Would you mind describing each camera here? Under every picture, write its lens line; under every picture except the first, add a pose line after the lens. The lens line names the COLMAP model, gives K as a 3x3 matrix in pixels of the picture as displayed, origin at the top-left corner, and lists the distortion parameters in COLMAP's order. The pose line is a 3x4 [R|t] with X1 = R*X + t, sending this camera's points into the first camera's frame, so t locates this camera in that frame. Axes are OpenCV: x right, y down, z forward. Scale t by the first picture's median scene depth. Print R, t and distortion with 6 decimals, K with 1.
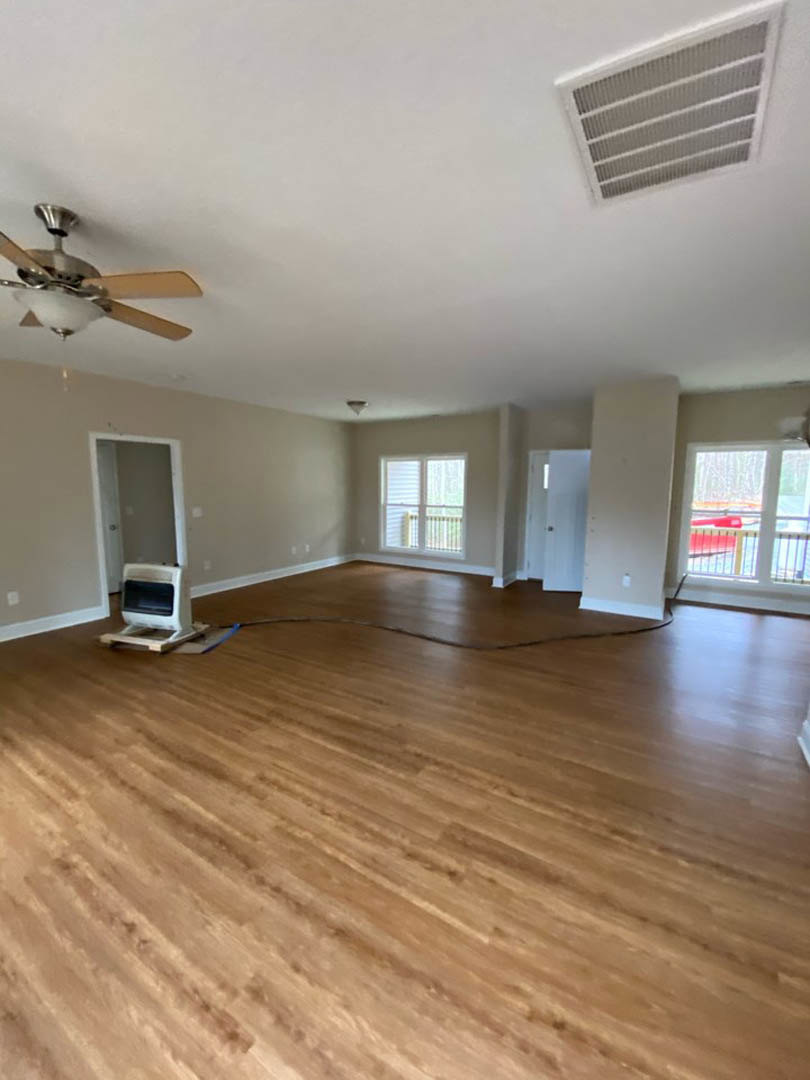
lens RADIAL K [[433.9, 0, 411.7], [0, 433.9, 541.2], [0, 0, 1]] dist [-0.014000, -0.009798]
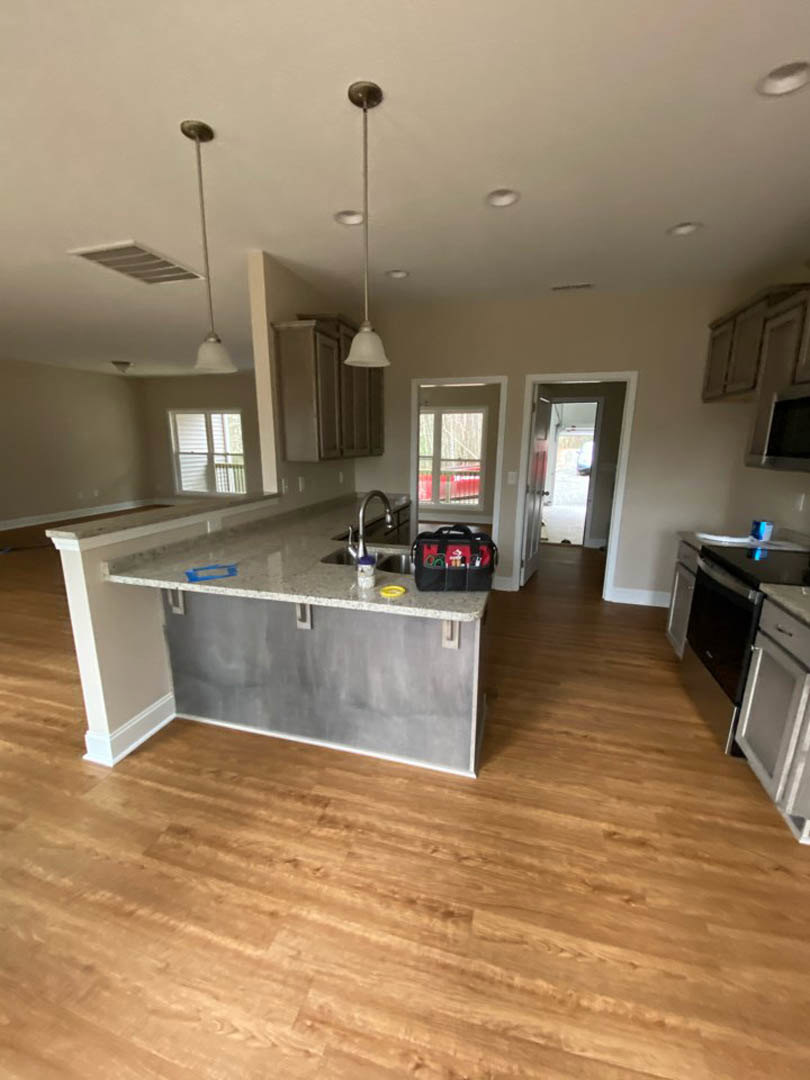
lens RADIAL K [[433.9, 0, 402.7], [0, 433.9, 540.6], [0, 0, 1]] dist [-0.014000, -0.009798]
pose [[0.961115, -0.051677, 0.271269, 0.300835], [0.024231, 0.994327, 0.103571, 0.062163], [-0.275083, -0.092971, 0.956915, -0.408688]]
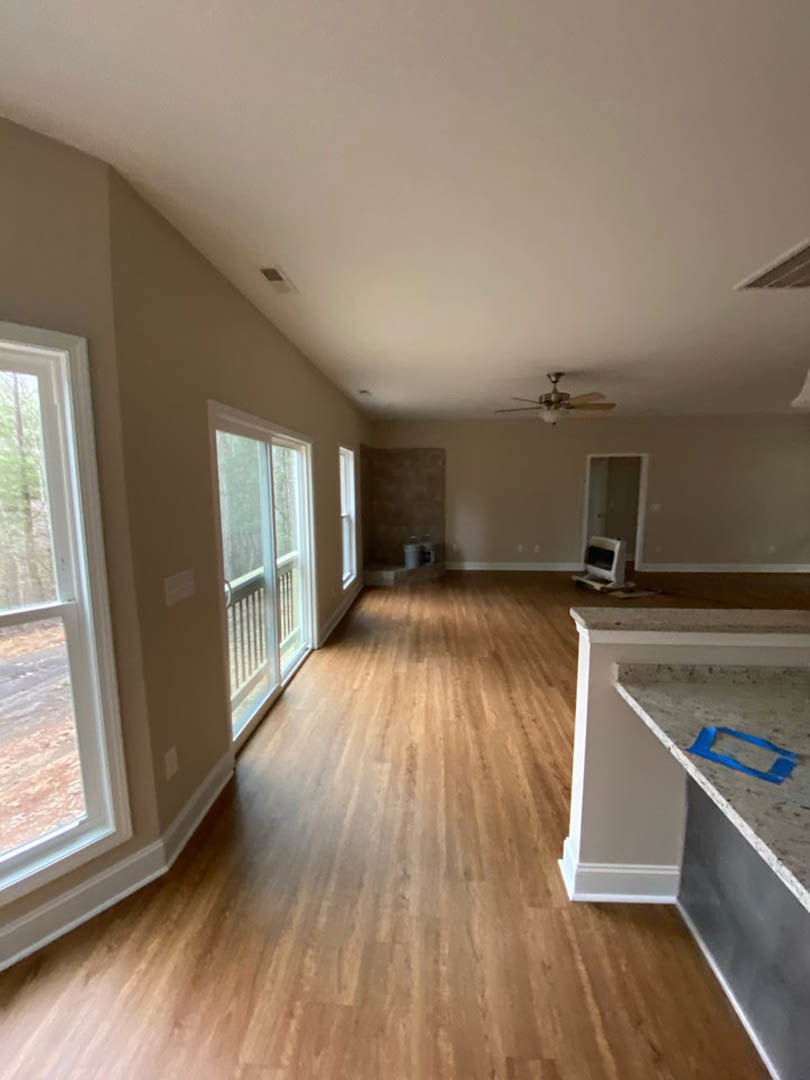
lens RADIAL K [[433.9, 0, 409.6], [0, 433.9, 539.4], [0, 0, 1]] dist [-0.014000, -0.009798]
pose [[0.455031, 0.100745, -0.884758, 0.339770], [-0.102141, 0.992927, 0.060530, 0.027228], [0.884598, 0.062827, 0.462103, -0.262696]]
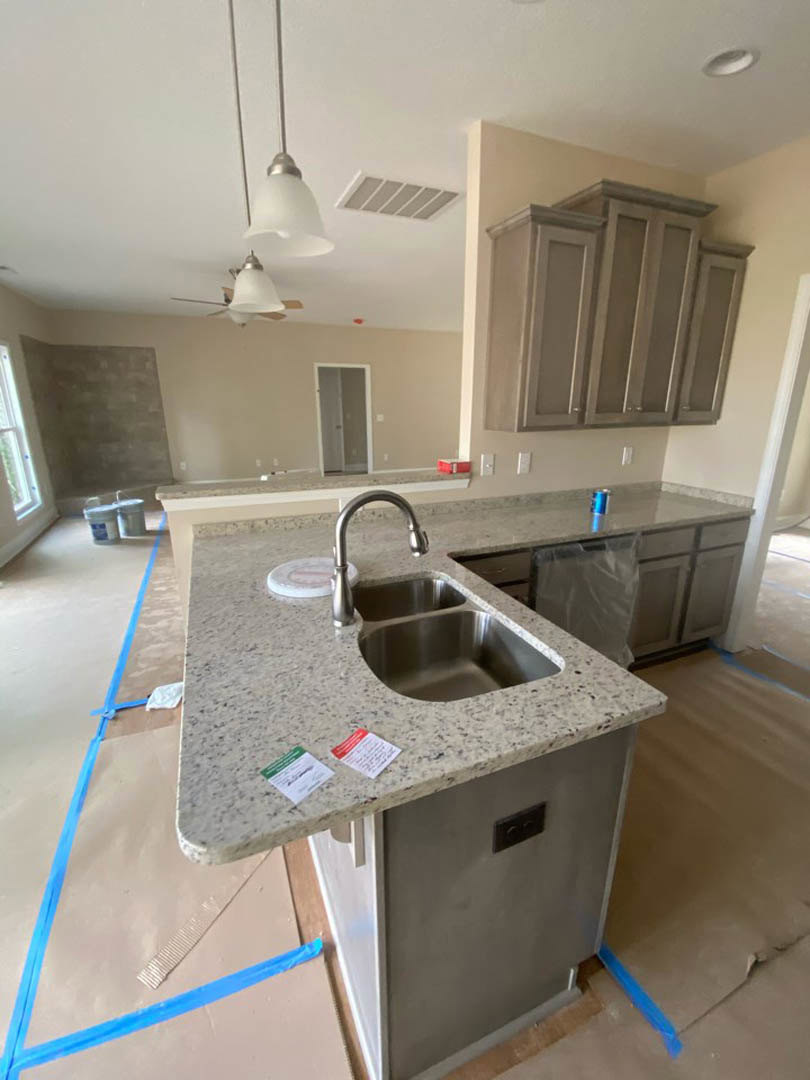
lens RADIAL K [[473.0, 0, 423.5], [0, 473.0, 536.6], [0, 0, 1]] dist [0.000056, -0.000579]
pose [[0.819829, 0.155836, -0.550995, 0.527924], [-0.071293, 0.982546, 0.171813, 0.039981], [0.568152, -0.101575, 0.816630, -0.216803]]
